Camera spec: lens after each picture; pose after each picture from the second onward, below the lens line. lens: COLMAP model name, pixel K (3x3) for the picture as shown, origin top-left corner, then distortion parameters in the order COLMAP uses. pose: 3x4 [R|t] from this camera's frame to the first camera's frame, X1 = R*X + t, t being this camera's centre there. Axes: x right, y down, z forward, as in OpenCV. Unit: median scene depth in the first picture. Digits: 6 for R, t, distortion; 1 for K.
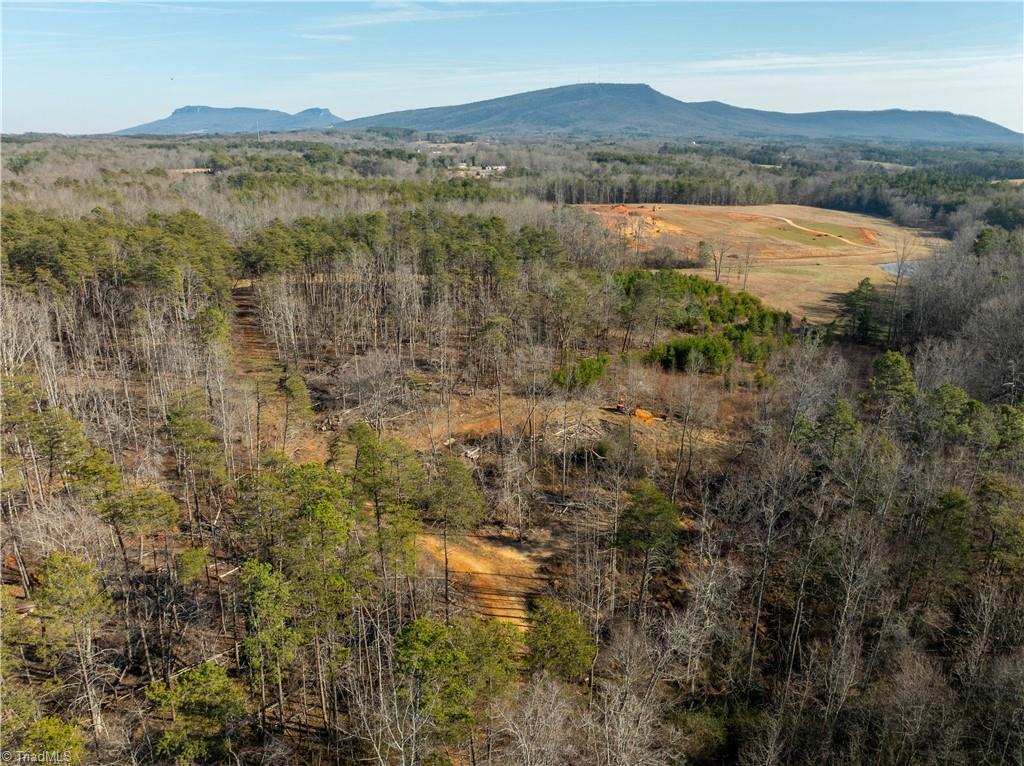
lens RADIAL K [[723.3, 0, 513.4], [0, 723.3, 380.5], [0, 0, 1]] dist [-0.040573, -0.001176]
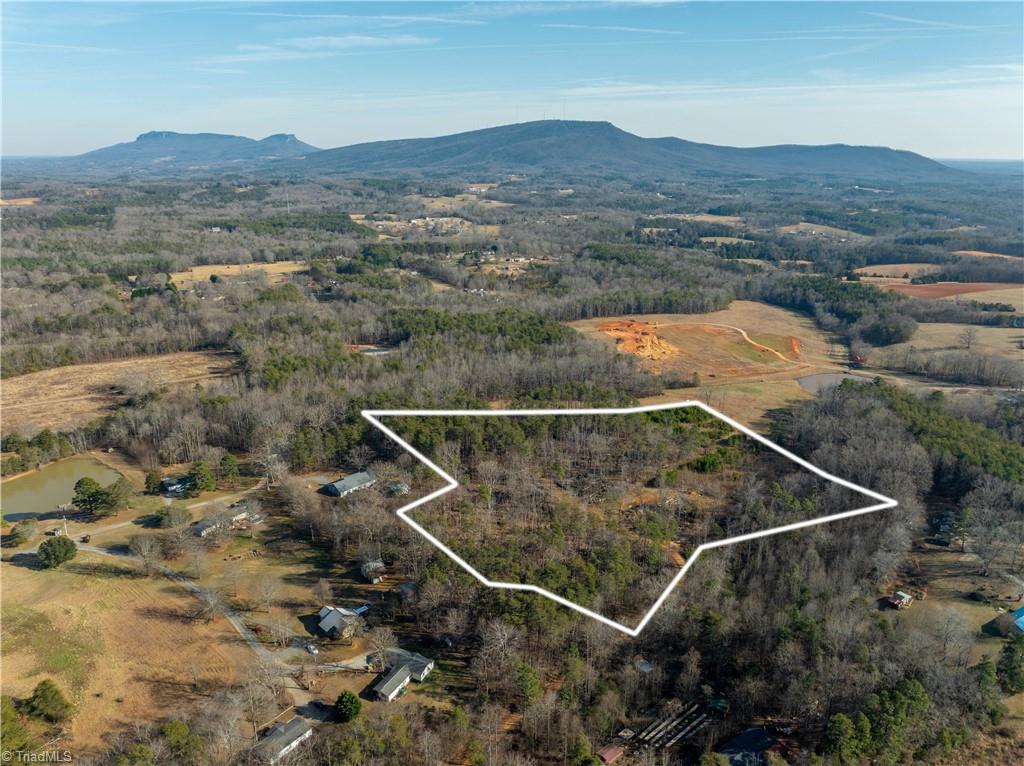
lens RADIAL K [[723.3, 0, 514.4], [0, 723.3, 383.0], [0, 0, 1]] dist [-0.040573, -0.001176]
pose [[0.998397, -0.013497, 0.054971, -0.154752], [0.014606, 0.999697, -0.019823, -0.078675], [-0.054687, 0.020594, 0.998291, -0.407964]]
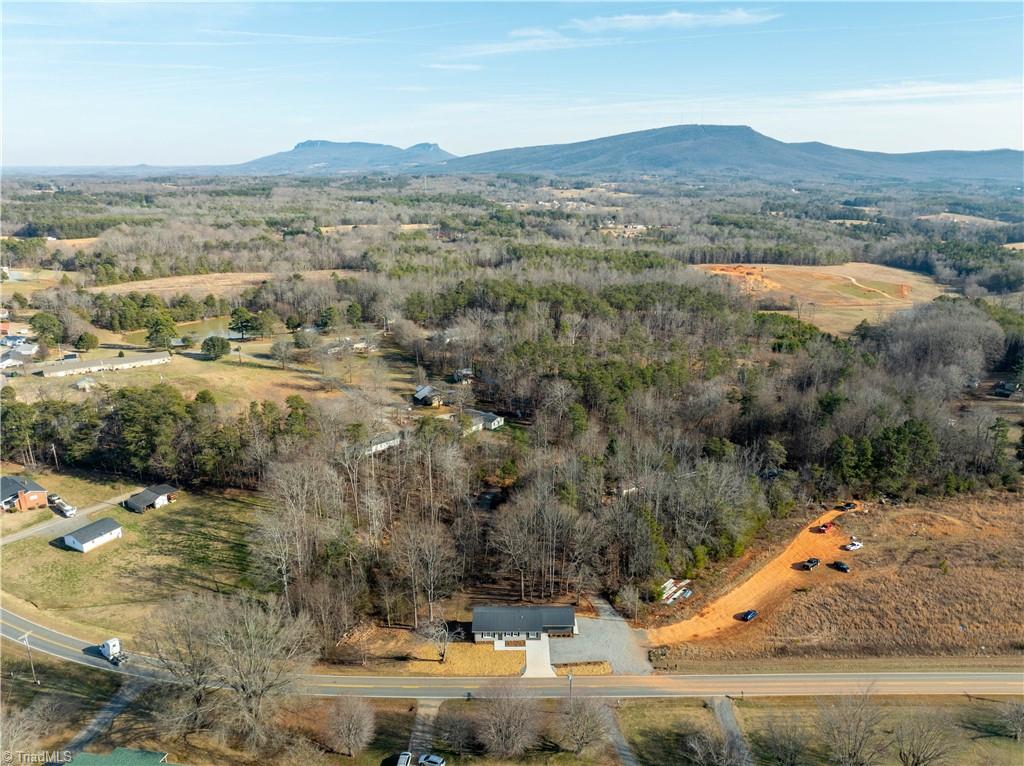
lens RADIAL K [[723.3, 0, 514.0], [0, 723.3, 378.9], [0, 0, 1]] dist [-0.040573, -0.001176]
pose [[0.992104, 0.038509, -0.119363, -0.115784], [-0.043400, 0.998310, -0.038647, 0.064102], [0.117673, 0.043523, 0.992098, -0.480763]]
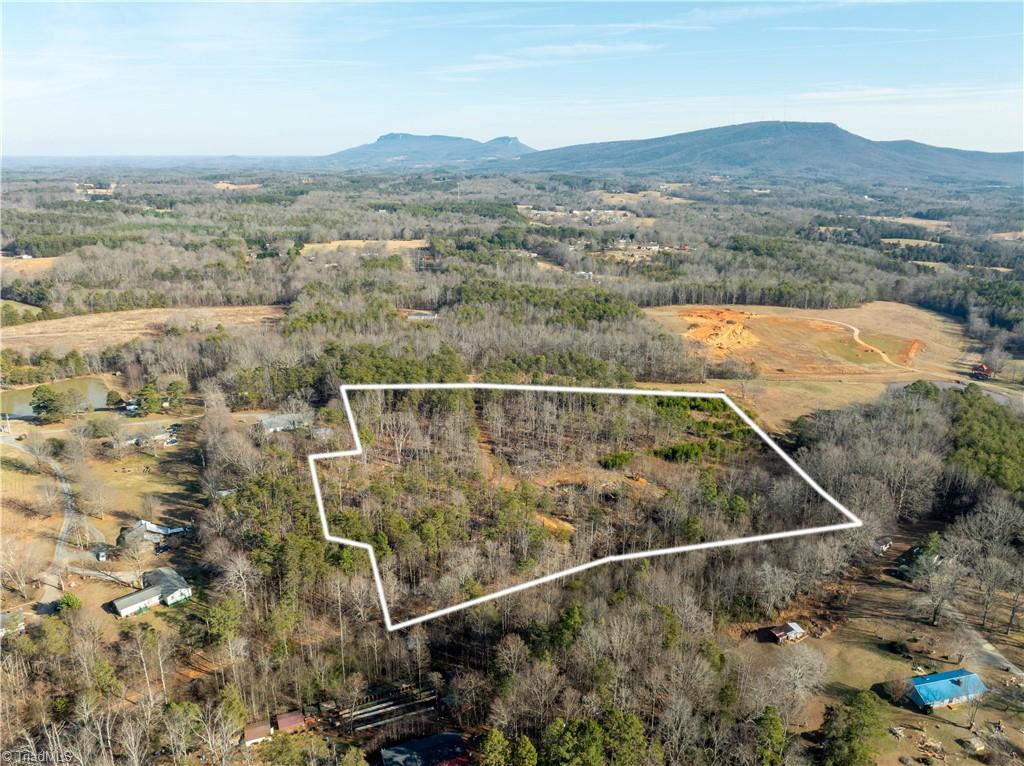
lens RADIAL K [[723.3, 0, 513.7], [0, 723.3, 376.4], [0, 0, 1]] dist [-0.040573, -0.001176]
pose [[0.971109, 0.078081, -0.225502, 0.066672], [-0.085805, 0.996007, -0.024643, -0.047155], [0.222677, 0.043280, 0.973931, -0.332402]]
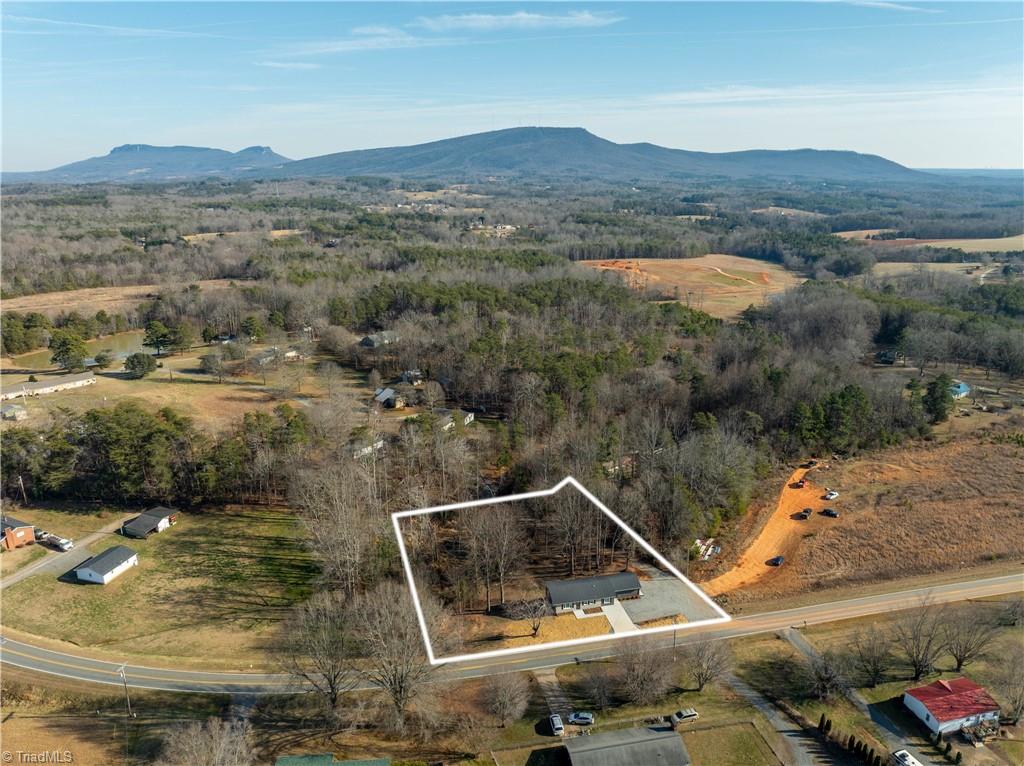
lens RADIAL K [[723.3, 0, 515.8], [0, 723.3, 381.4], [0, 0, 1]] dist [-0.040573, -0.001176]
pose [[0.995750, -0.029164, 0.087357, -0.194804], [0.032701, 0.998691, -0.039335, 0.070325], [-0.086095, 0.042024, 0.995400, -0.499206]]
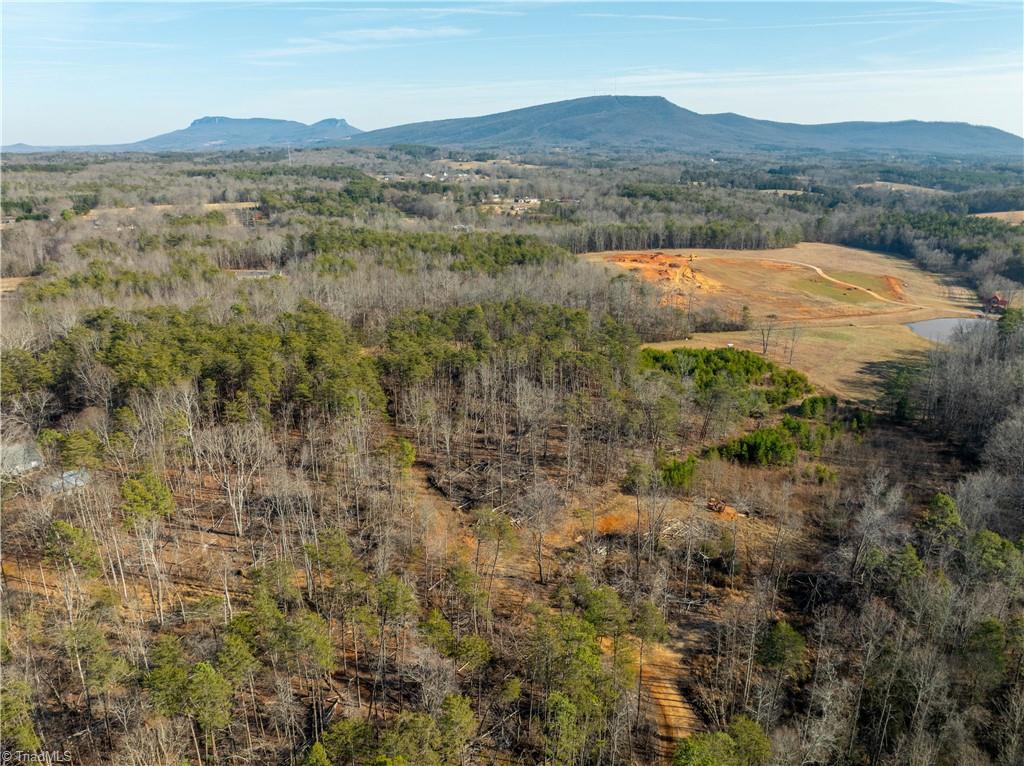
lens RADIAL K [[723.3, 0, 513.1], [0, 723.3, 381.6], [0, 0, 1]] dist [-0.040573, -0.001176]
pose [[0.999837, 0.003249, -0.017752, -0.040337], [-0.003399, 0.999959, -0.008416, -0.038923], [0.017724, 0.008475, 0.999807, -0.055650]]
